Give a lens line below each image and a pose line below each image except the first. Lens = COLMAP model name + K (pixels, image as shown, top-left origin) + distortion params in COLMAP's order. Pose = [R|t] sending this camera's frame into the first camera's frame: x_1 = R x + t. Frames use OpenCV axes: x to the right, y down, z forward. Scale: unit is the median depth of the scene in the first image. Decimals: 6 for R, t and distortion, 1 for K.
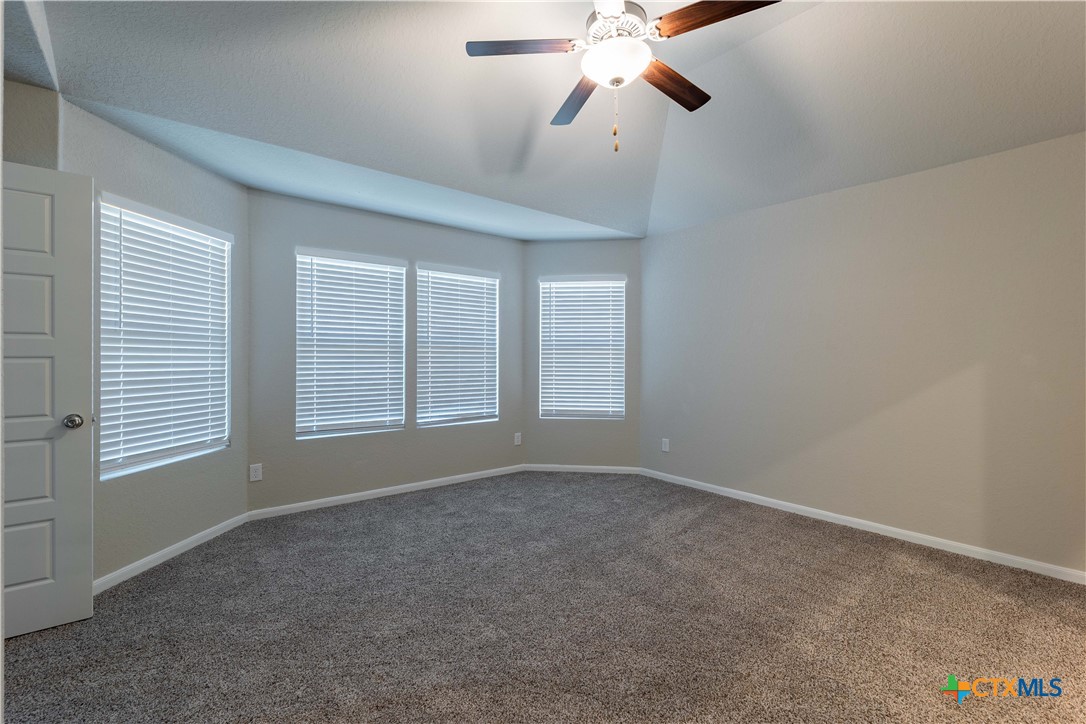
lens RADIAL K [[452.8, 0, 523.1], [0, 452.8, 359.9], [0, 0, 1]] dist [0.003256, 0.000610]
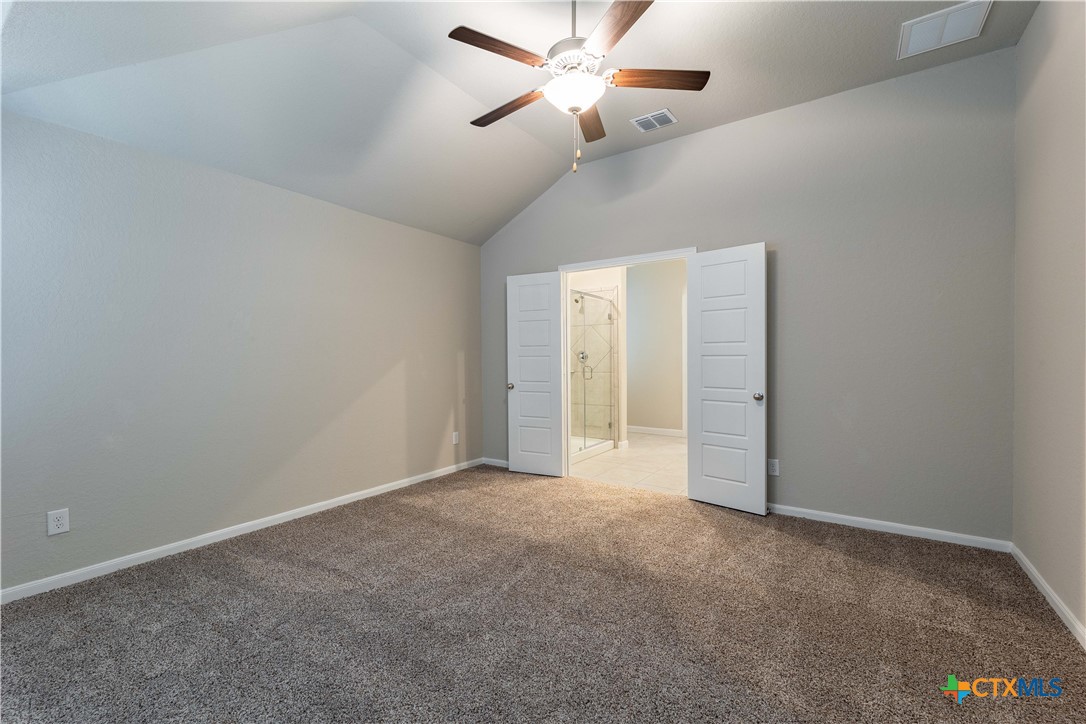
lens RADIAL K [[452.8, 0, 552.1], [0, 452.8, 359.0], [0, 0, 1]] dist [0.003256, 0.000610]
pose [[-0.289867, -0.012066, 0.956991, -0.515313], [0.009427, 0.999836, 0.015461, -0.010840], [-0.957021, 0.013503, -0.289705, 0.822508]]
